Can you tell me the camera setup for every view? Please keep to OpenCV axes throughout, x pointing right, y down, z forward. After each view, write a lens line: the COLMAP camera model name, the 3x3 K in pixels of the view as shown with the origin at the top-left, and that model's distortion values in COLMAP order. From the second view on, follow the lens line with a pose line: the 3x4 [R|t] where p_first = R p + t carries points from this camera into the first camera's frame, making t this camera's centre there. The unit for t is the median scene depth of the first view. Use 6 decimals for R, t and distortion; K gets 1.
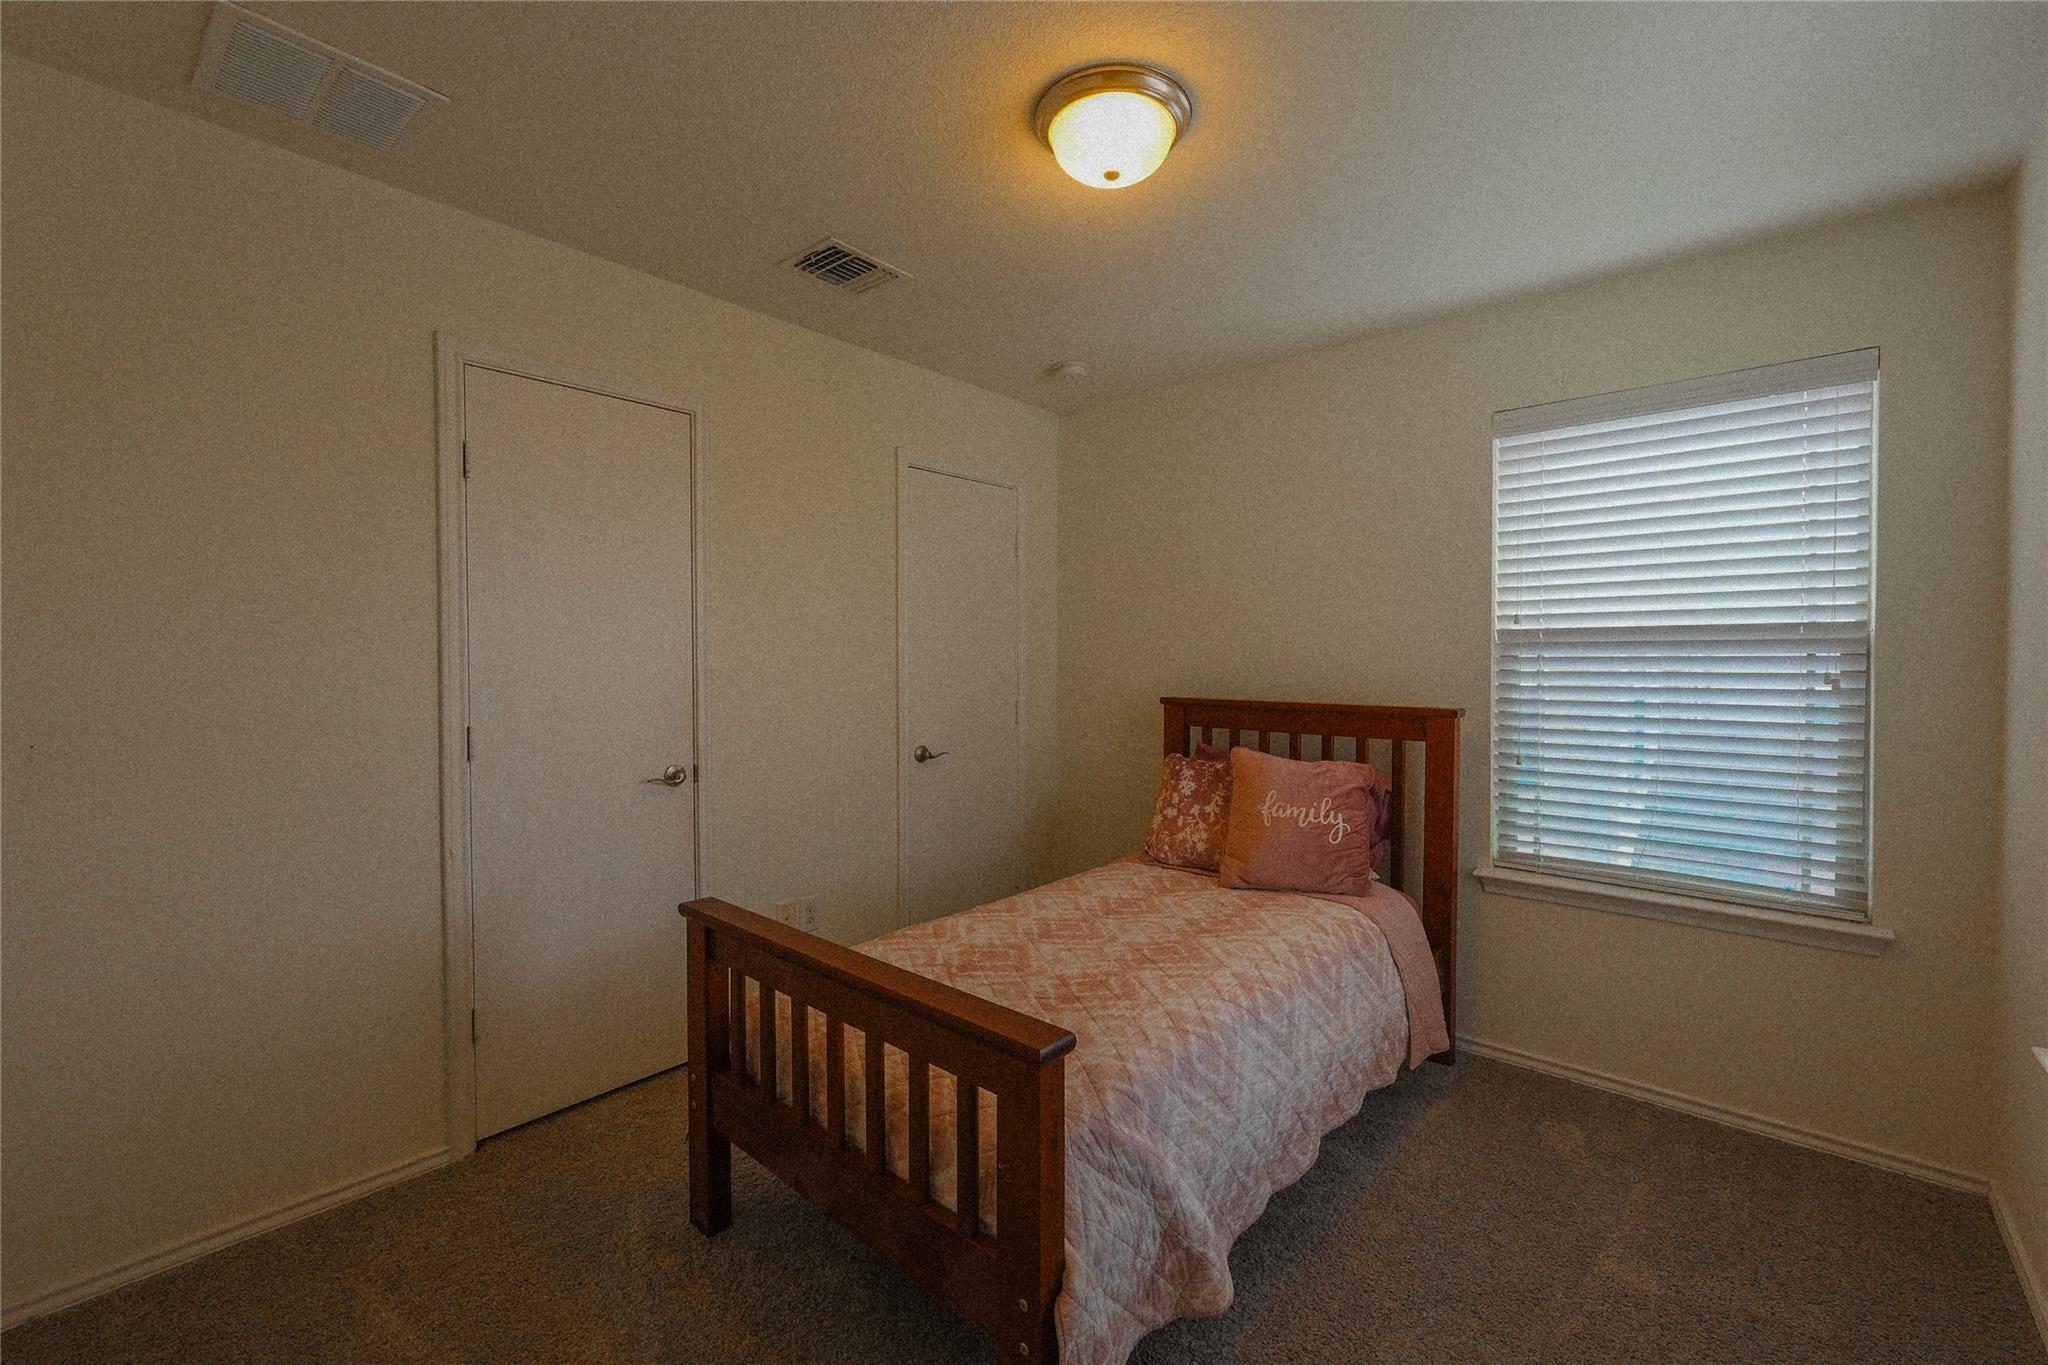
lens RADIAL K [[845.4, 0, 1034.6], [0, 845.4, 675.0], [0, 0, 1]] dist [-0.005875, -0.000994]
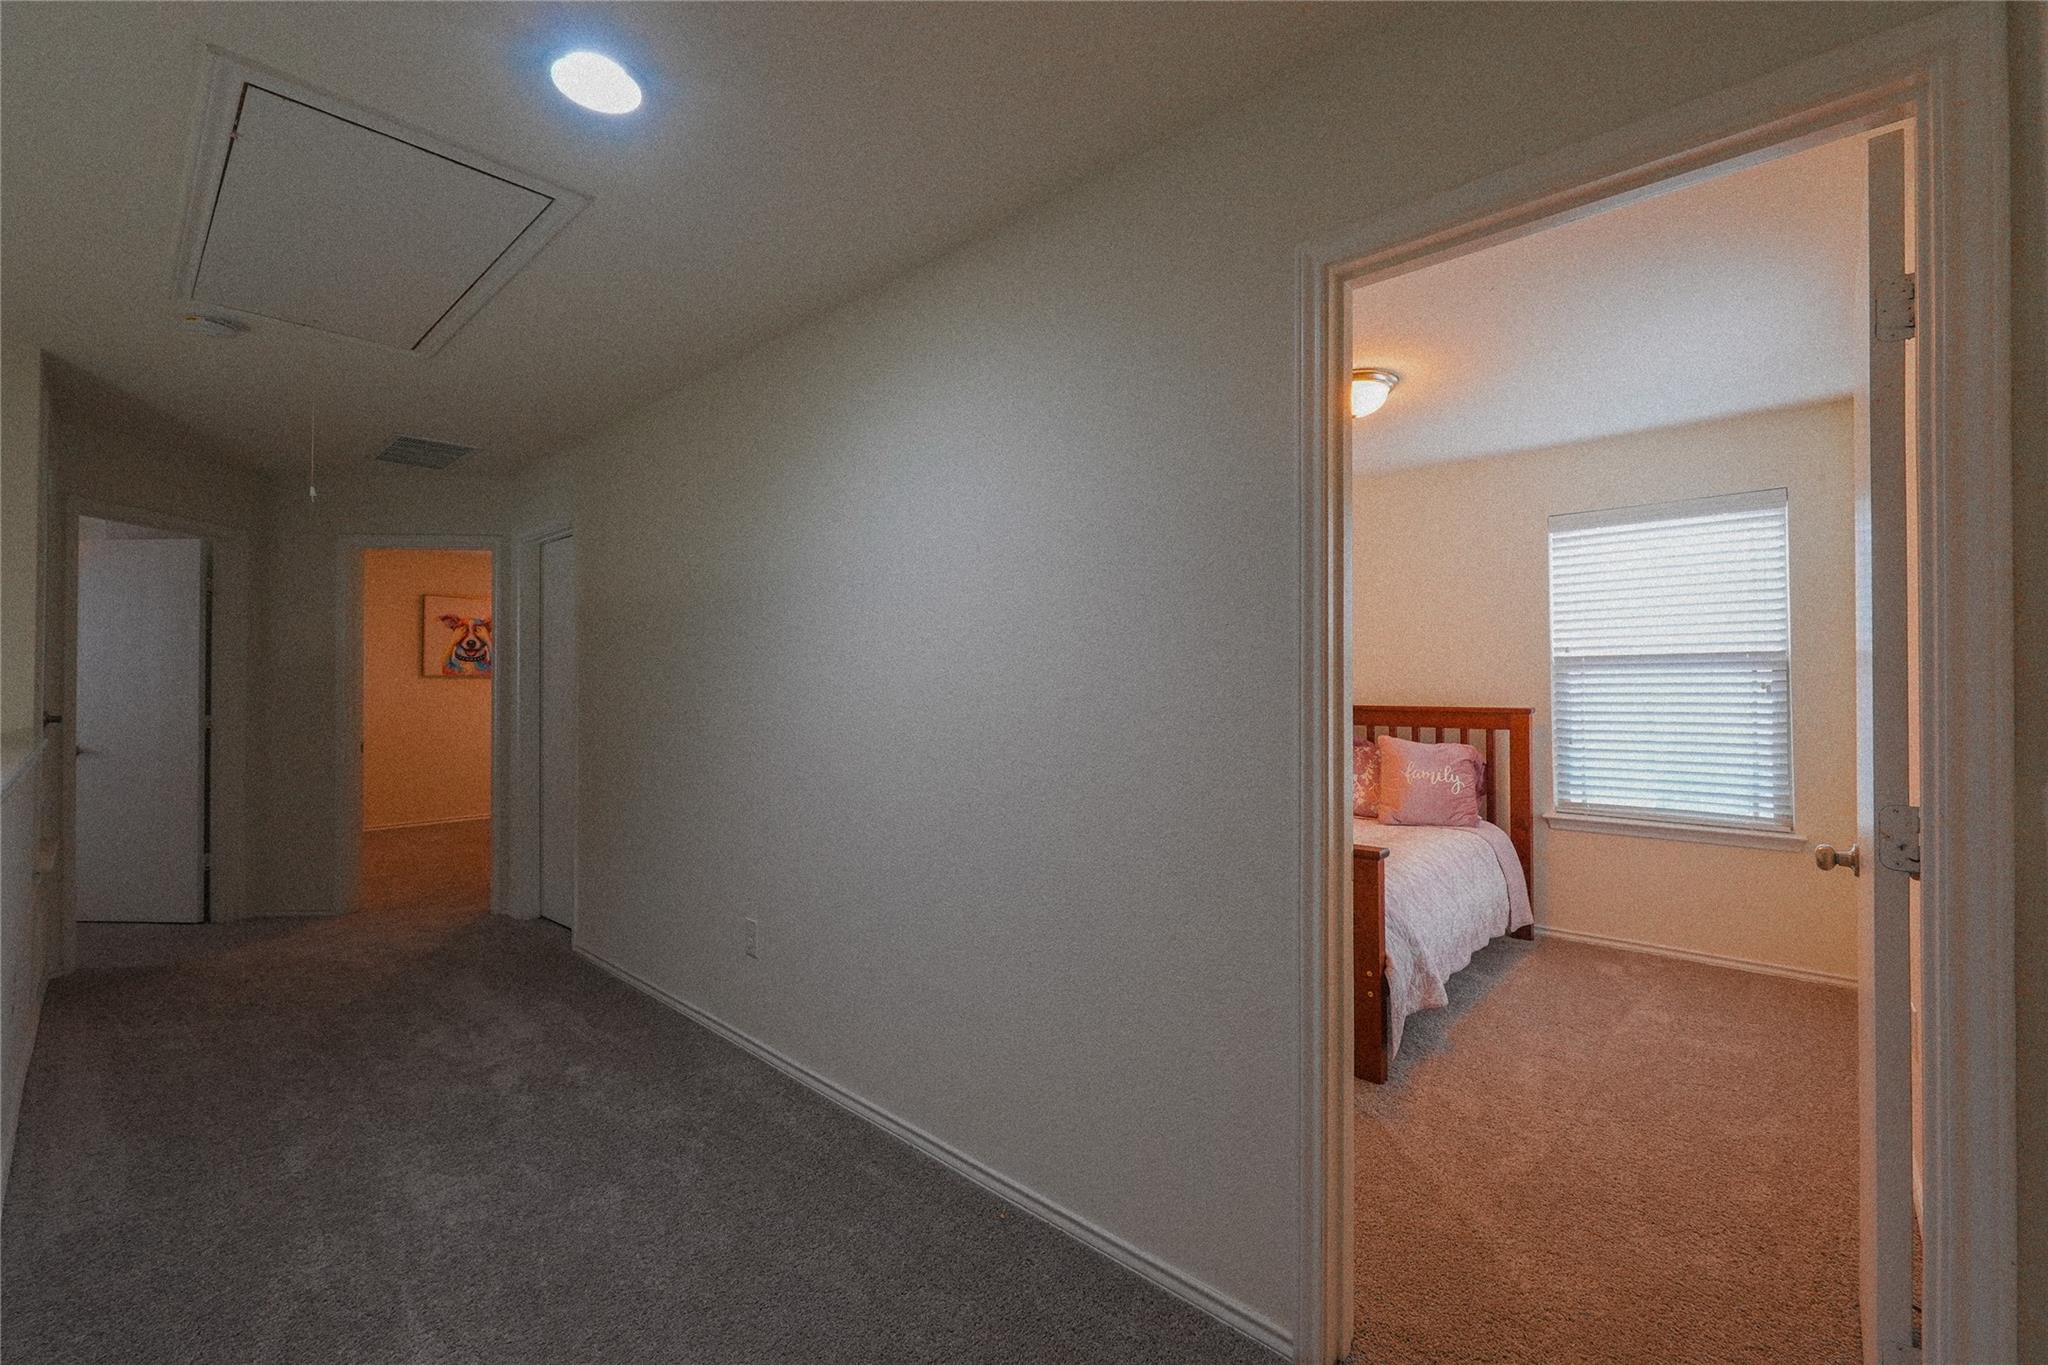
lens RADIAL K [[845.4, 0, 1022.1], [0, 845.4, 675.5], [0, 0, 1]] dist [-0.005875, -0.000994]
pose [[0.999710, -0.011527, -0.021147, -0.397418], [0.010997, 0.999627, -0.024989, 0.008575], [0.021427, 0.024750, 0.999464, -0.567439]]
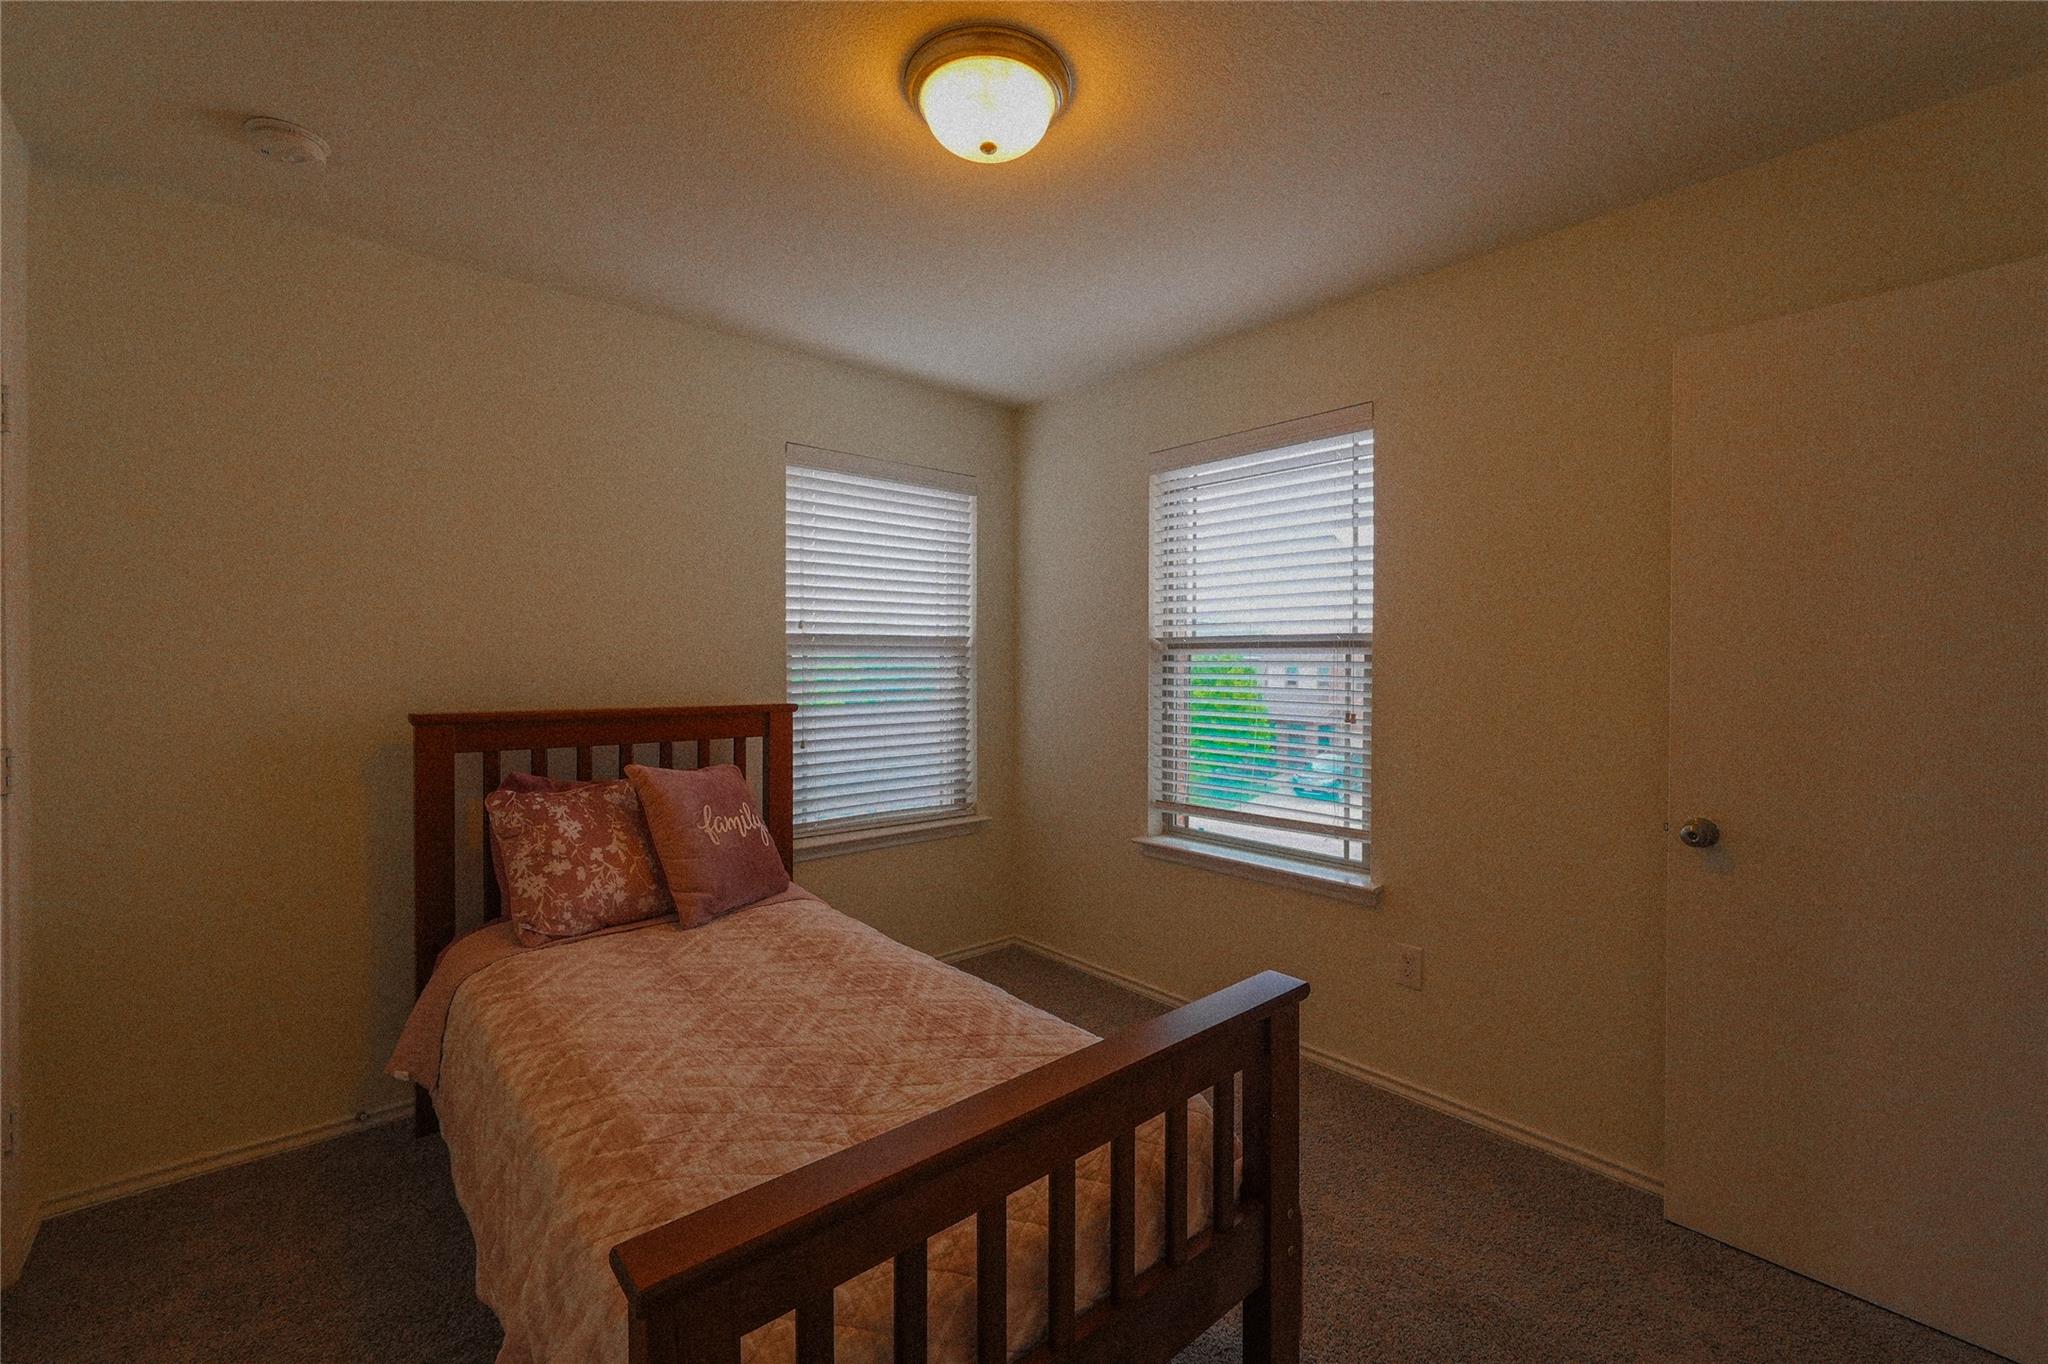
lens RADIAL K [[845.4, 0, 1009.9], [0, 845.4, 669.2], [0, 0, 1]] dist [-0.005875, -0.000994]
pose [[0.124342, -0.009197, 0.992197, -0.566251], [0.017914, 0.999815, 0.007023, -0.007553], [-0.992078, 0.016901, 0.124484, 0.574067]]
